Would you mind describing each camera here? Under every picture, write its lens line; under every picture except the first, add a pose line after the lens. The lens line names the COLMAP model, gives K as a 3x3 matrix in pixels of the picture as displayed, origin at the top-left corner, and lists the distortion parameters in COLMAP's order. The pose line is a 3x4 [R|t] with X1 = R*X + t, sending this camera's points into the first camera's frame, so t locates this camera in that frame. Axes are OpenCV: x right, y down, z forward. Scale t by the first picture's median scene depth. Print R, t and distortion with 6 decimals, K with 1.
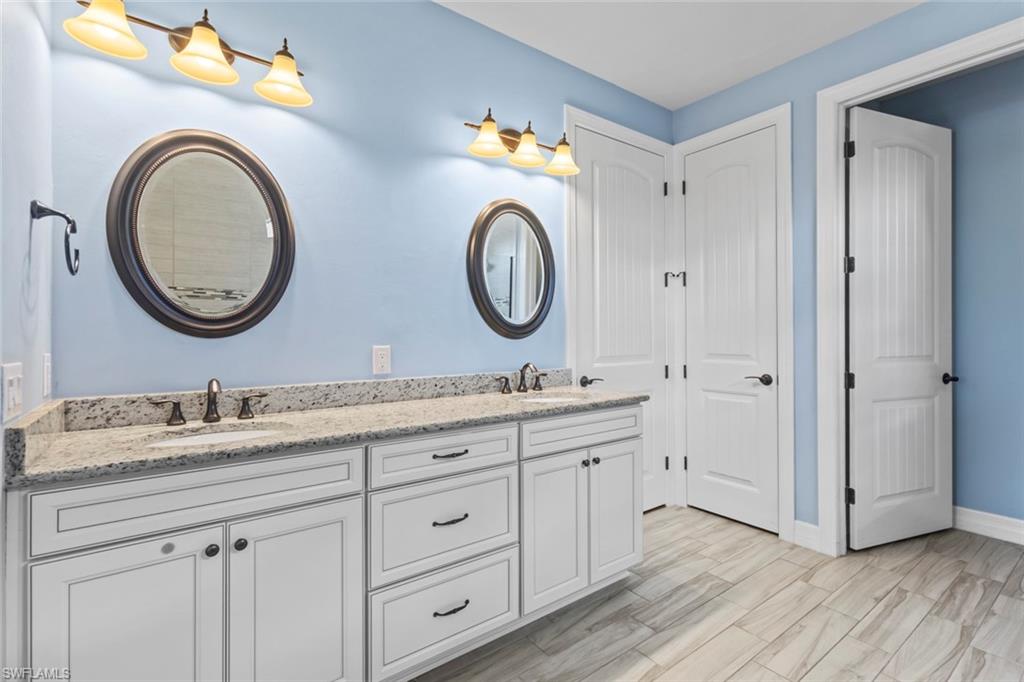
lens RADIAL K [[473.0, 0, 516.4], [0, 473.0, 335.6], [0, 0, 1]] dist [0.005146, -0.001829]
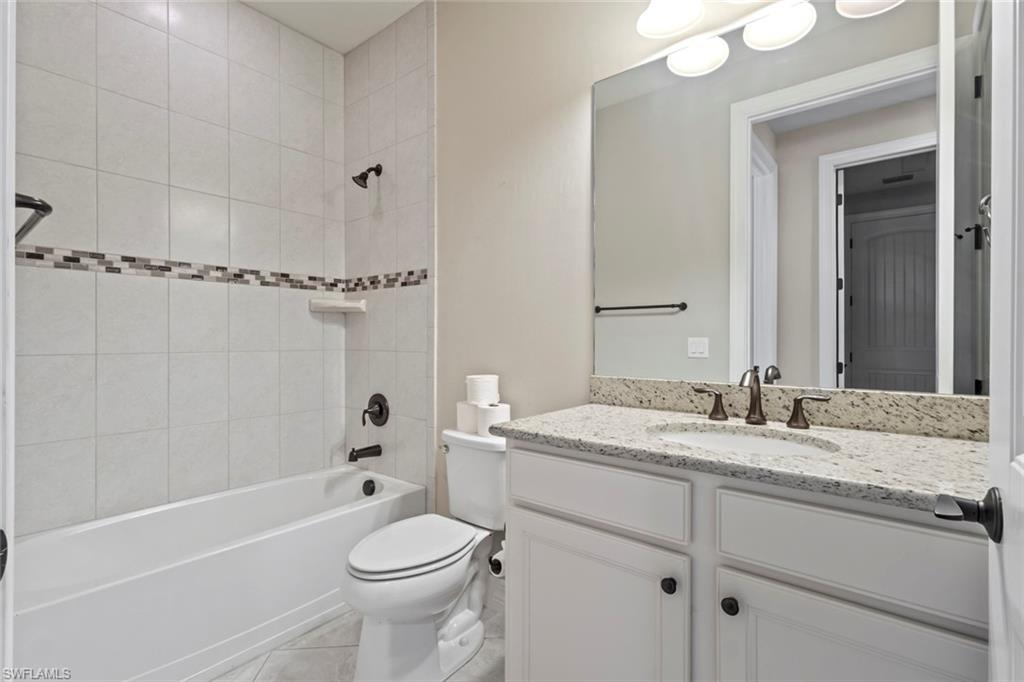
lens RADIAL K [[473.0, 0, 515.8], [0, 473.0, 341.0], [0, 0, 1]] dist [0.005146, -0.001829]
pose [[0.245918, -0.001085, -0.969290, 0.035779], [-0.004287, 0.999988, -0.002207, 0.047074], [0.969281, 0.004698, 0.245910, 0.421401]]
